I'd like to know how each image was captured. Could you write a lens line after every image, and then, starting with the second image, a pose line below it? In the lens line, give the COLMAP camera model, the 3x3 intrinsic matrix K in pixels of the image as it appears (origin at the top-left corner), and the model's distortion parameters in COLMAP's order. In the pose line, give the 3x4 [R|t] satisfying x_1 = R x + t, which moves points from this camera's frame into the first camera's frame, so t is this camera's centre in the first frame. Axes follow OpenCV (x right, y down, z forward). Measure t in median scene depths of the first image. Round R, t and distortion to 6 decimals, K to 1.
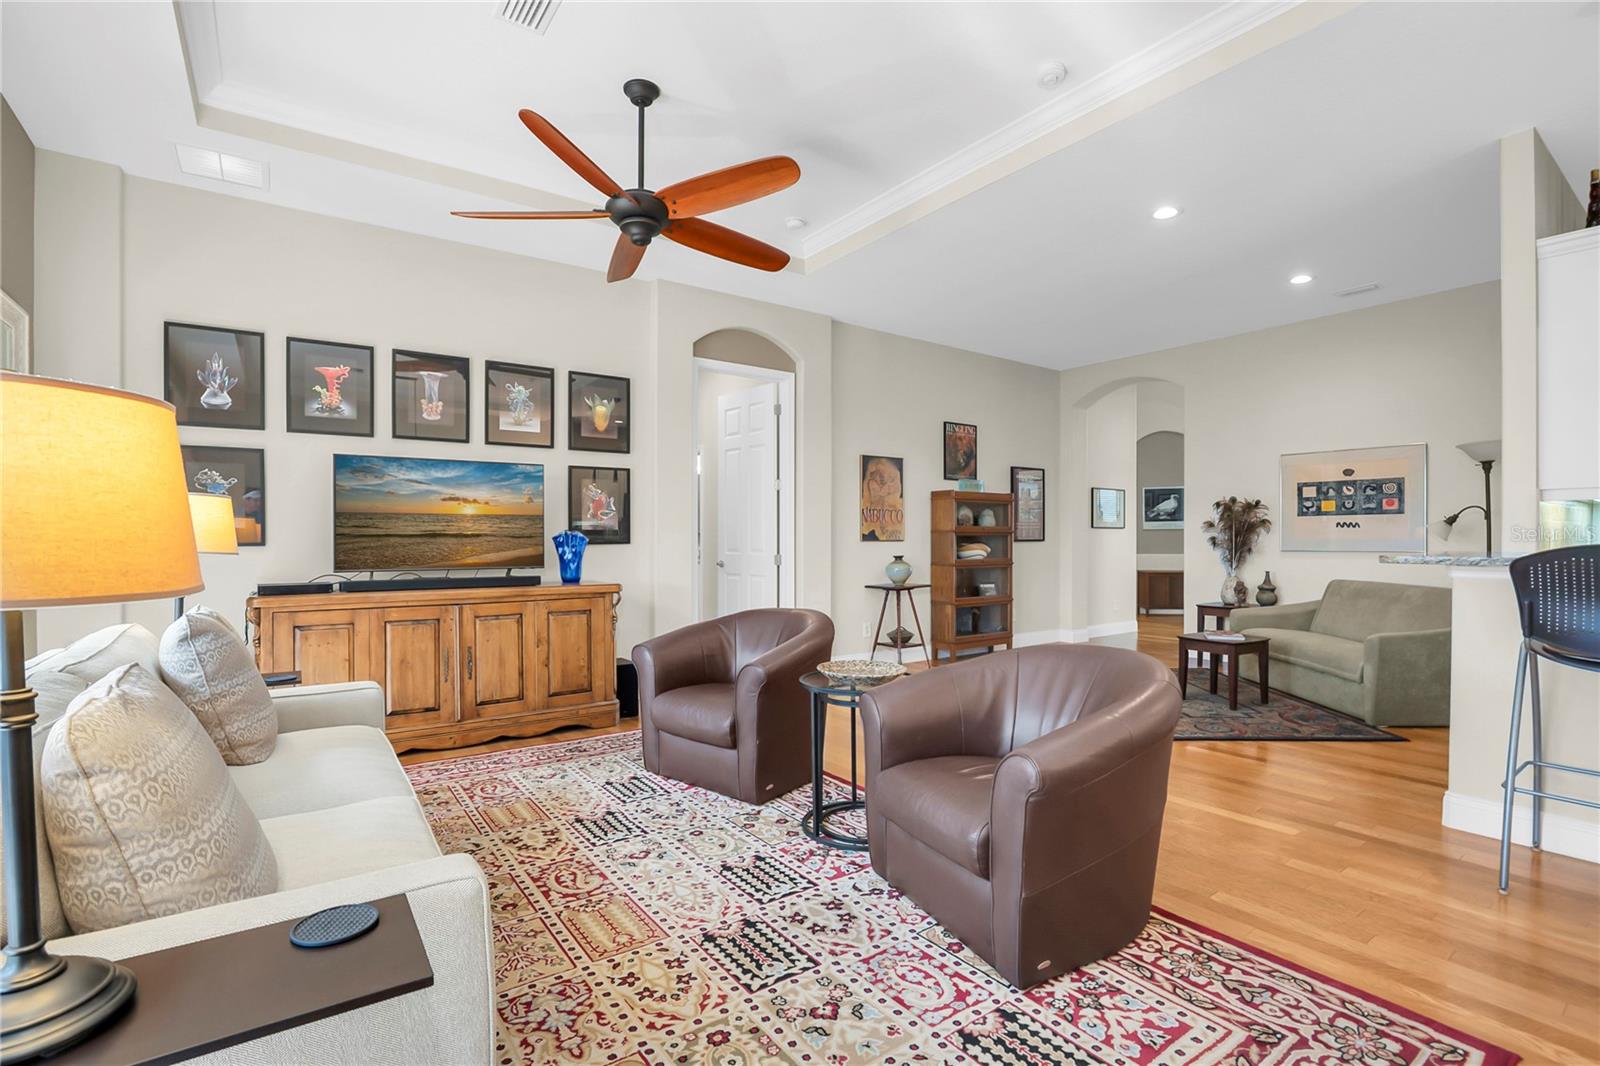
lens RADIAL K [[727.7, 0, 804.8], [0, 727.7, 546.2], [0, 0, 1]] dist [-0.030505, 0.000433]
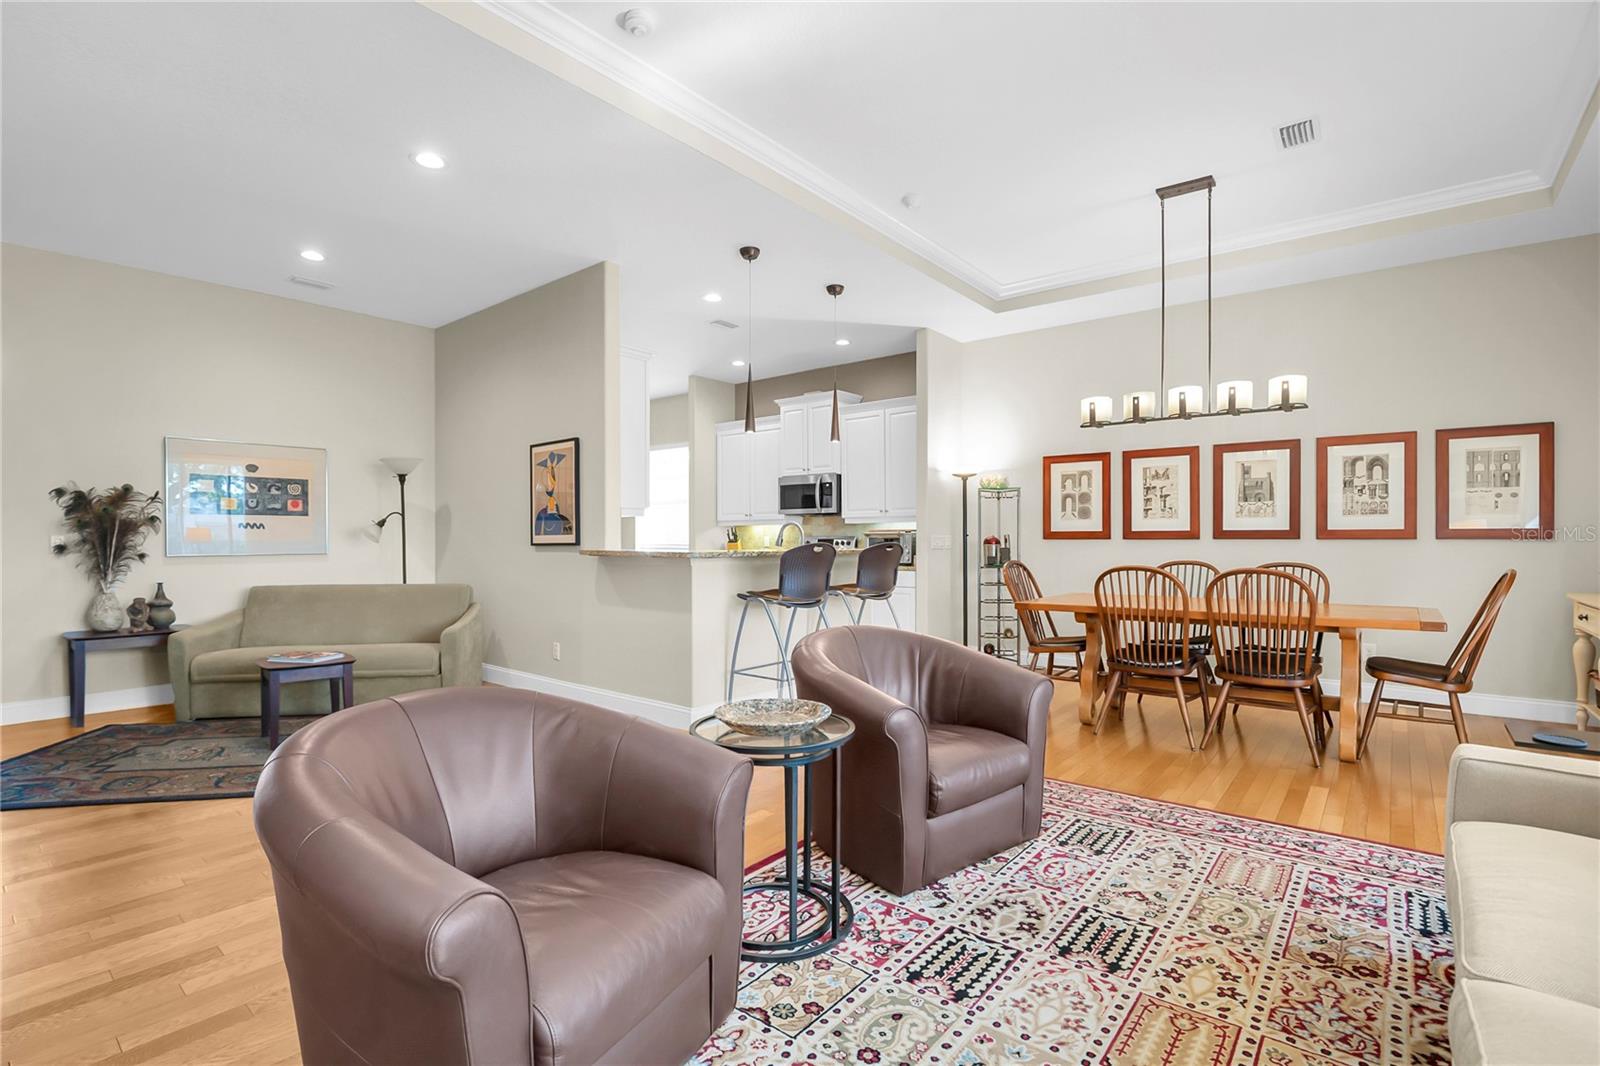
lens RADIAL K [[756.0, 0, 799.4], [0, 756.0, 543.0], [0, 0, 1]] dist [-0.038545, 0.008389]
pose [[-0.256191, -0.003102, 0.966621, -0.323126], [0.011635, 0.999913, 0.006292, -0.005697], [-0.966556, 0.012859, -0.256132, 0.551792]]
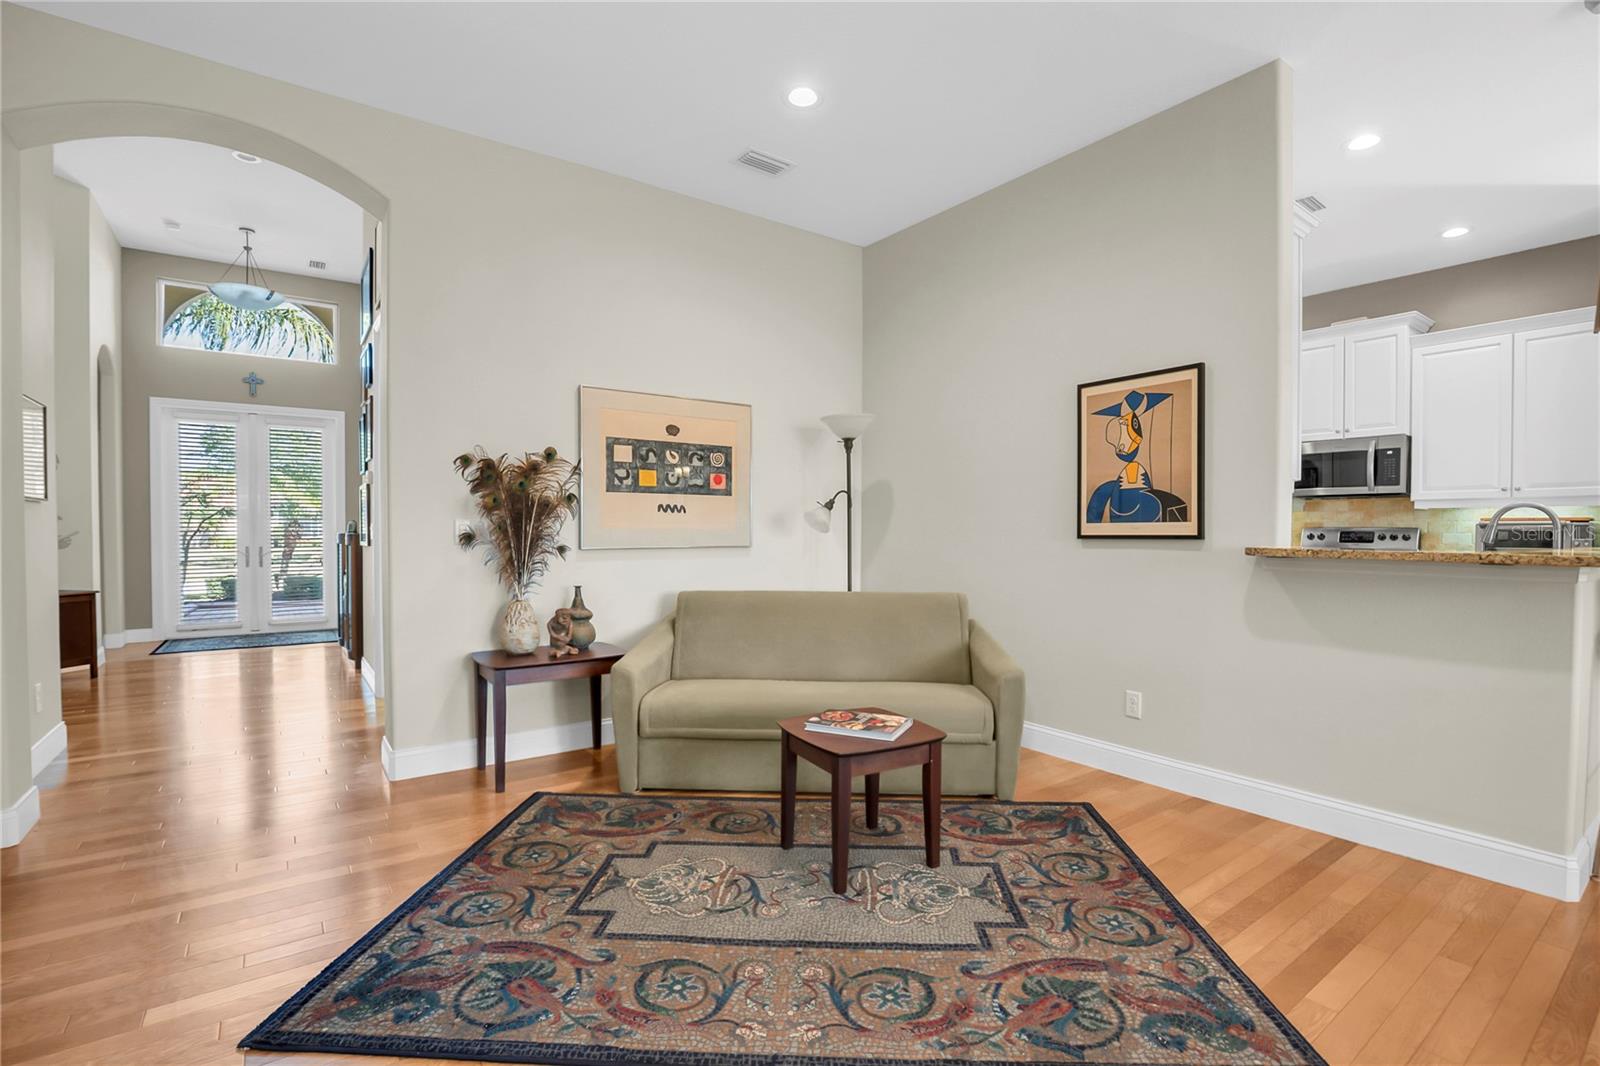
lens RADIAL K [[737.5, 0, 802.7], [0, 737.5, 546.4], [0, 0, 1]] dist [-0.031144, 0.000279]
pose [[-0.012525, -0.021497, 0.999690, 0.064020], [0.005884, 0.999750, 0.021572, -0.008240], [-0.999904, 0.006152, -0.012395, 0.861038]]
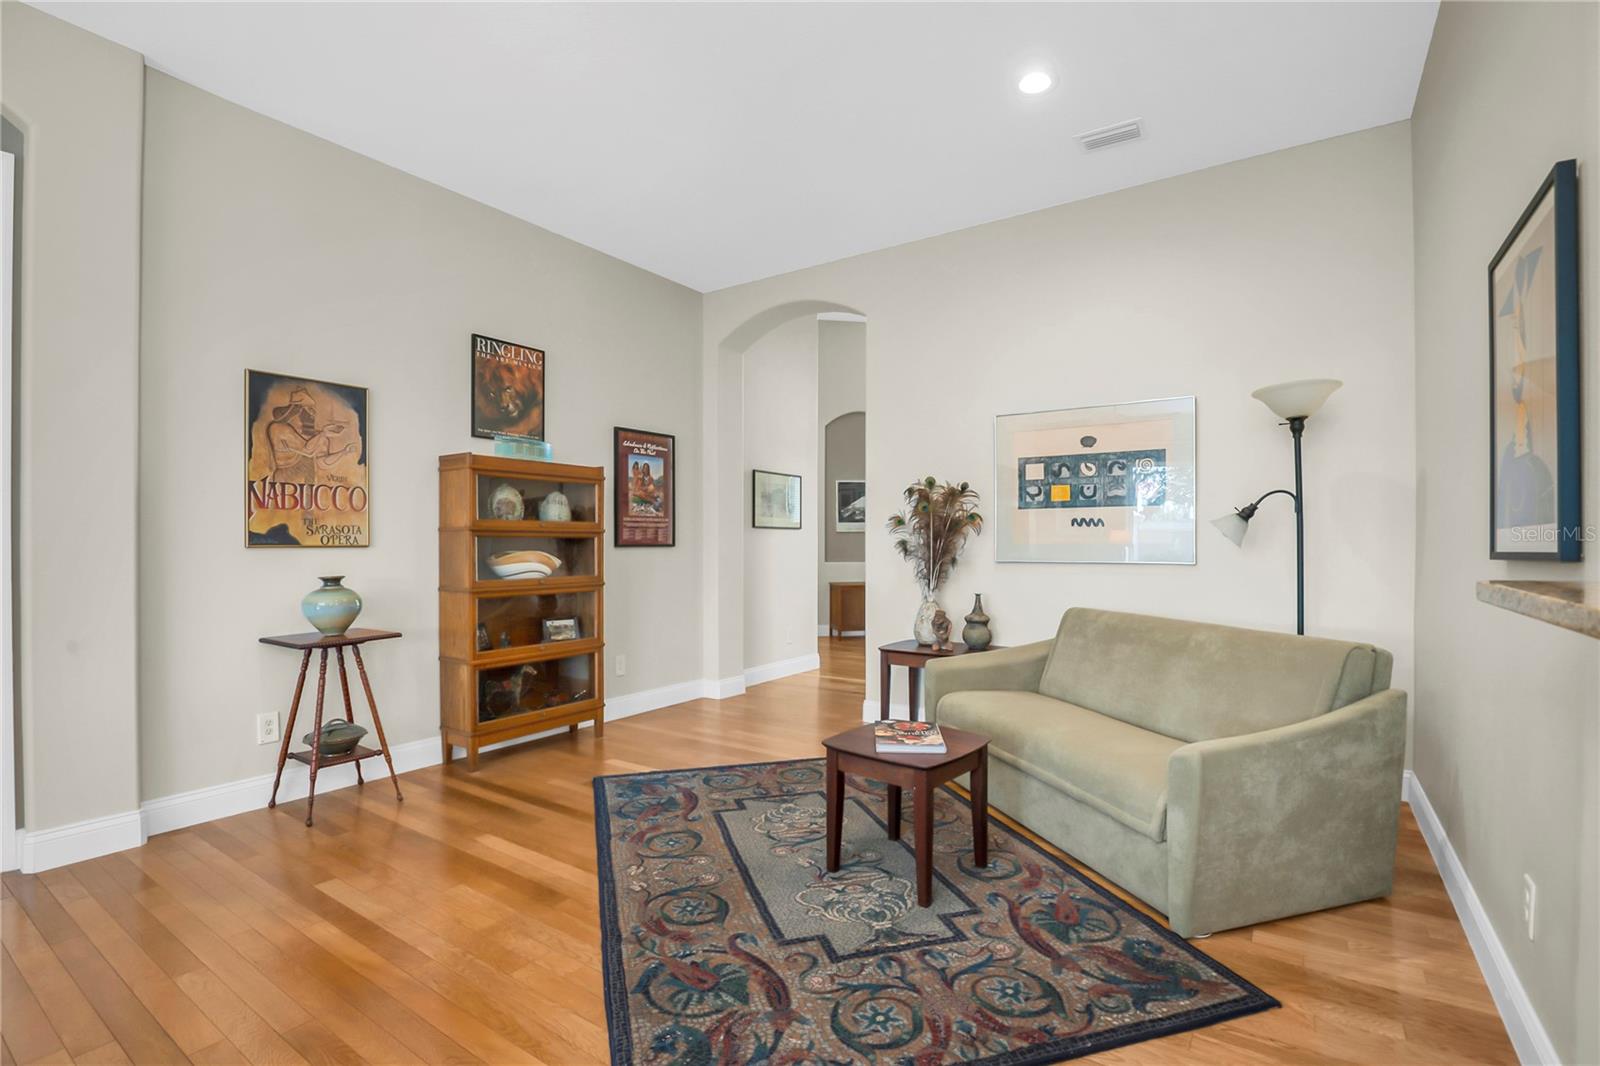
lens RADIAL K [[737.5, 0, 802.7], [0, 737.5, 546.4], [0, 0, 1]] dist [-0.031144, 0.000279]
pose [[0.938035, 0.000044, 0.346540, 0.276722], [0.001680, 0.999988, -0.004673, -0.005056], [-0.346536, 0.004966, 0.938024, 0.449936]]
